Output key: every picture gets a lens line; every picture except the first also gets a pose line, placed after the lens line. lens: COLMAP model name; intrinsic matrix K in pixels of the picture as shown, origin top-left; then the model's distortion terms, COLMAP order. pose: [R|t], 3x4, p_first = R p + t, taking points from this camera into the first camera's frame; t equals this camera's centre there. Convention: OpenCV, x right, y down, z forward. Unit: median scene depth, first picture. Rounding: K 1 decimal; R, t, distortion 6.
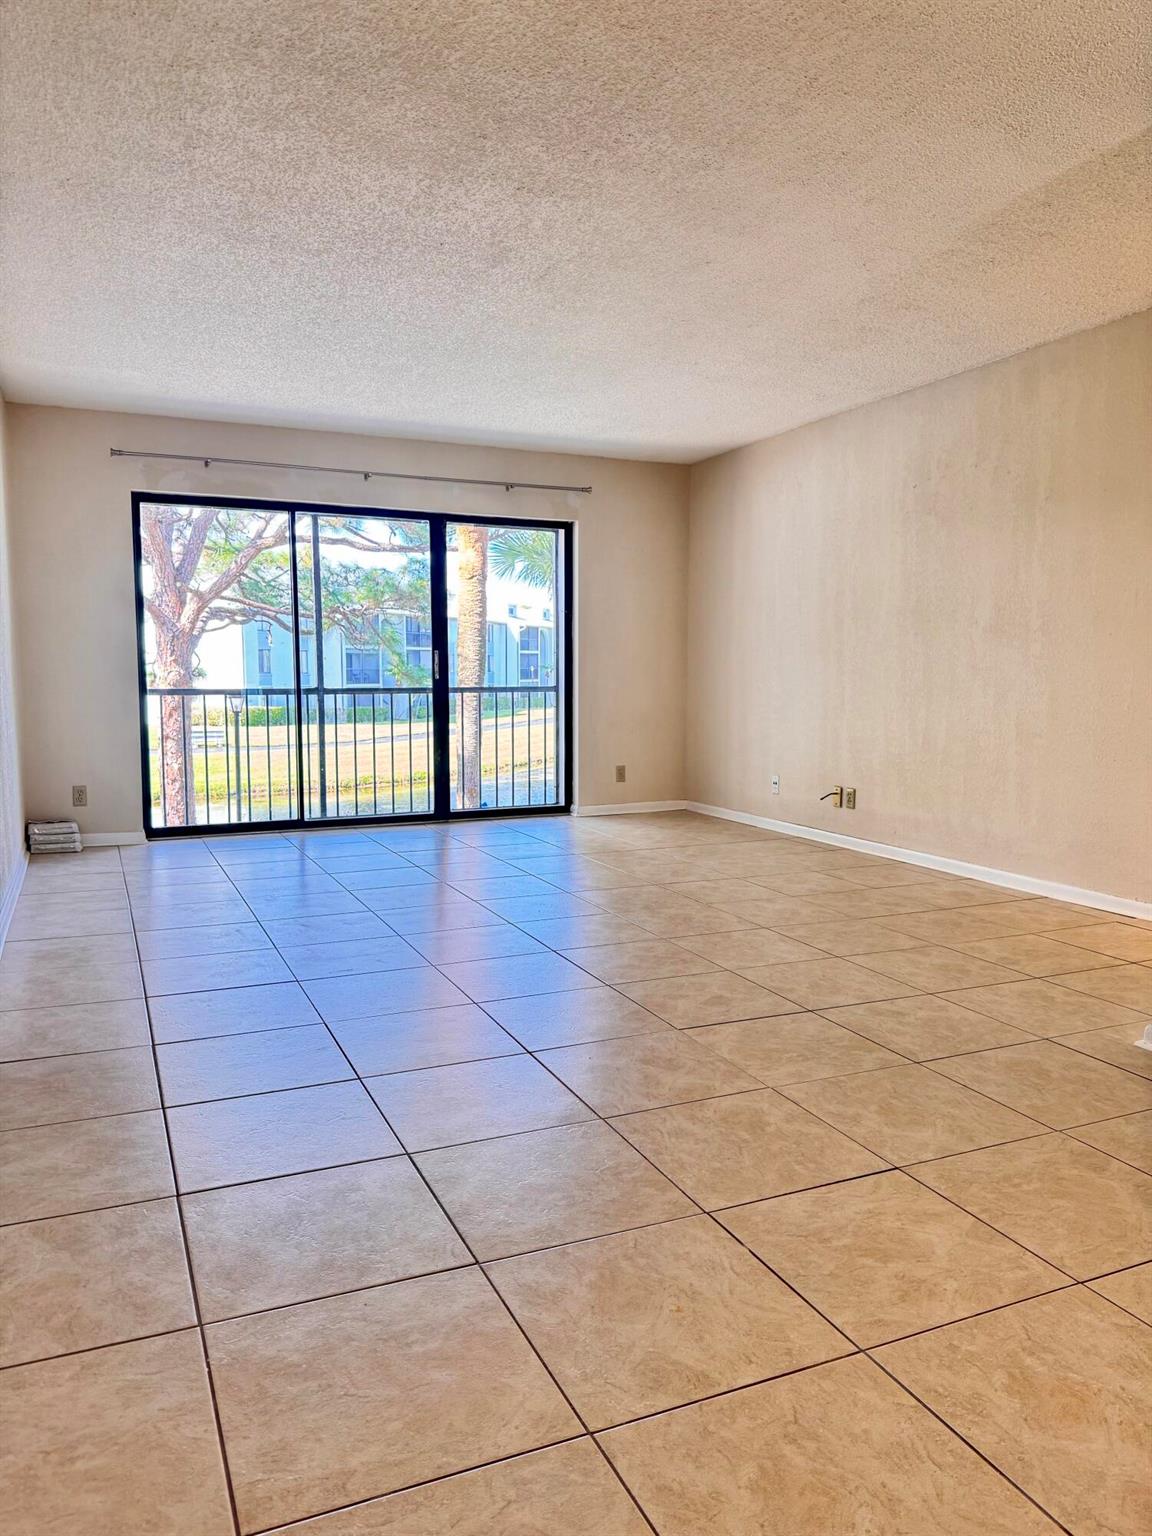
lens RADIAL K [[1086.0, 0, 576.0], [0, 1086.0, 764.8], [0, 0, 1]] dist [0.040873, -0.051066]
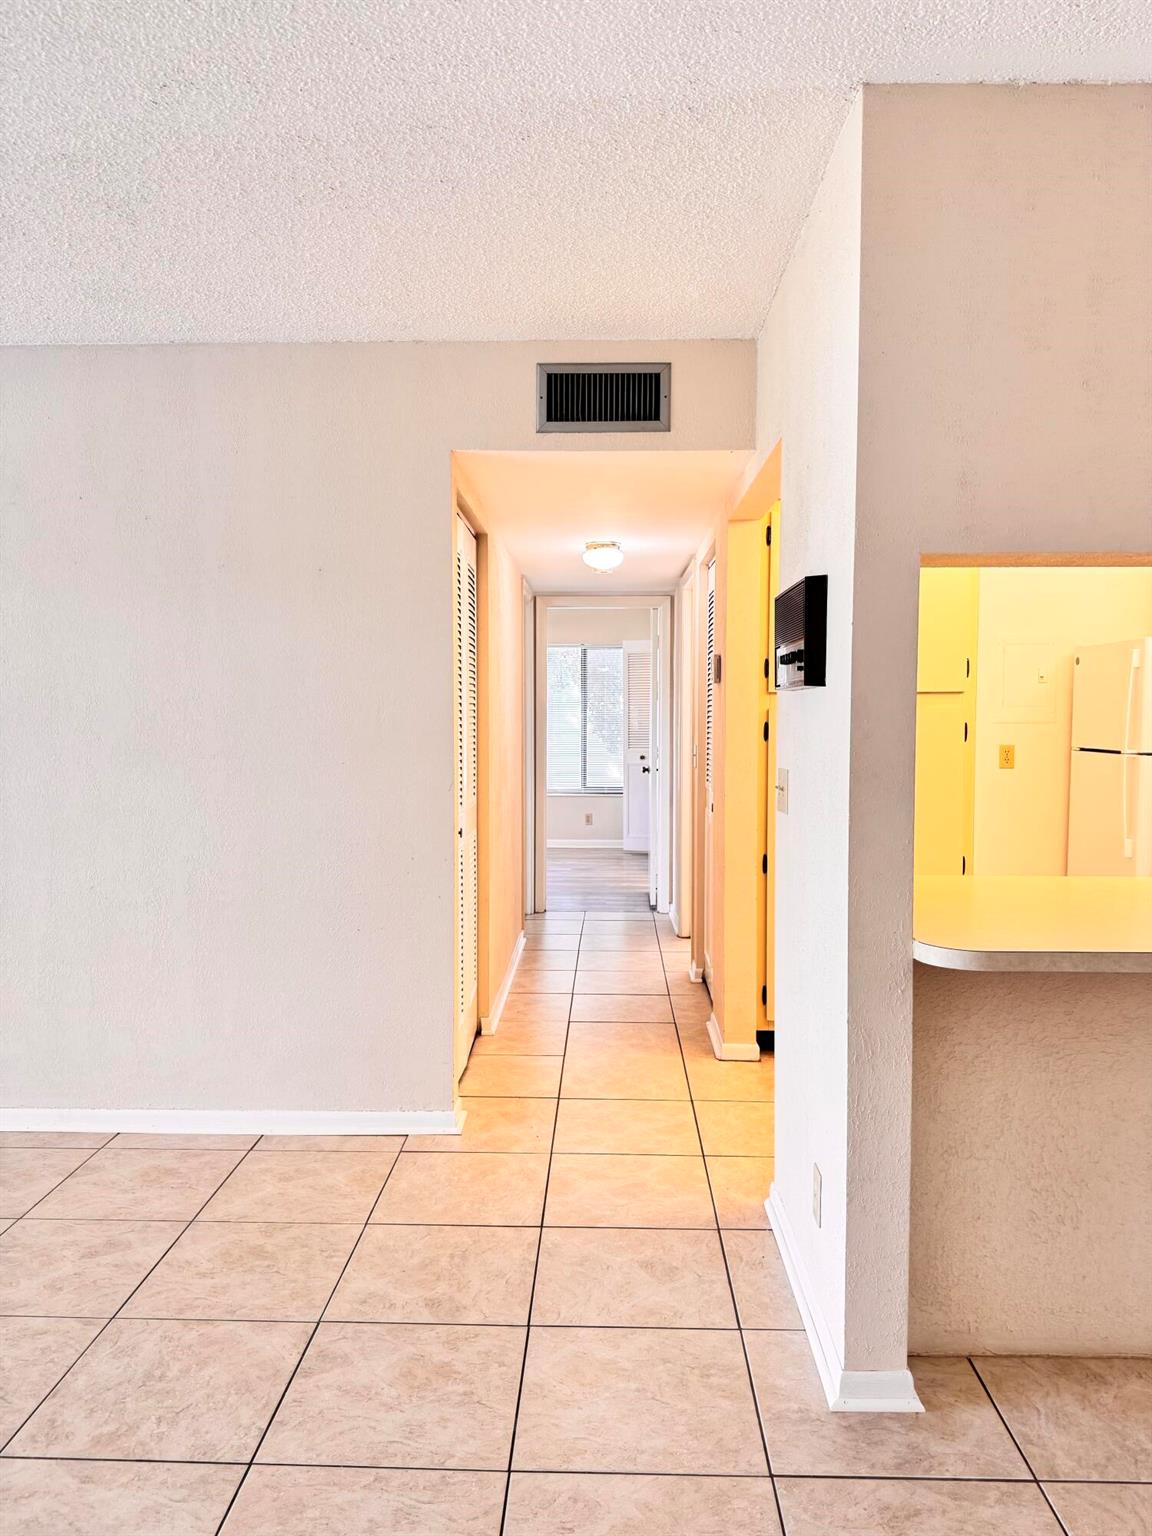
lens RADIAL K [[1086.0, 0, 585.1], [0, 1086.0, 770.4], [0, 0, 1]] dist [0.040873, -0.051066]
pose [[0.441659, -0.042560, 0.896173, -0.123681], [0.085062, 0.996361, 0.005397, -0.127864], [-0.893141, 0.073847, 0.443672, 0.642115]]
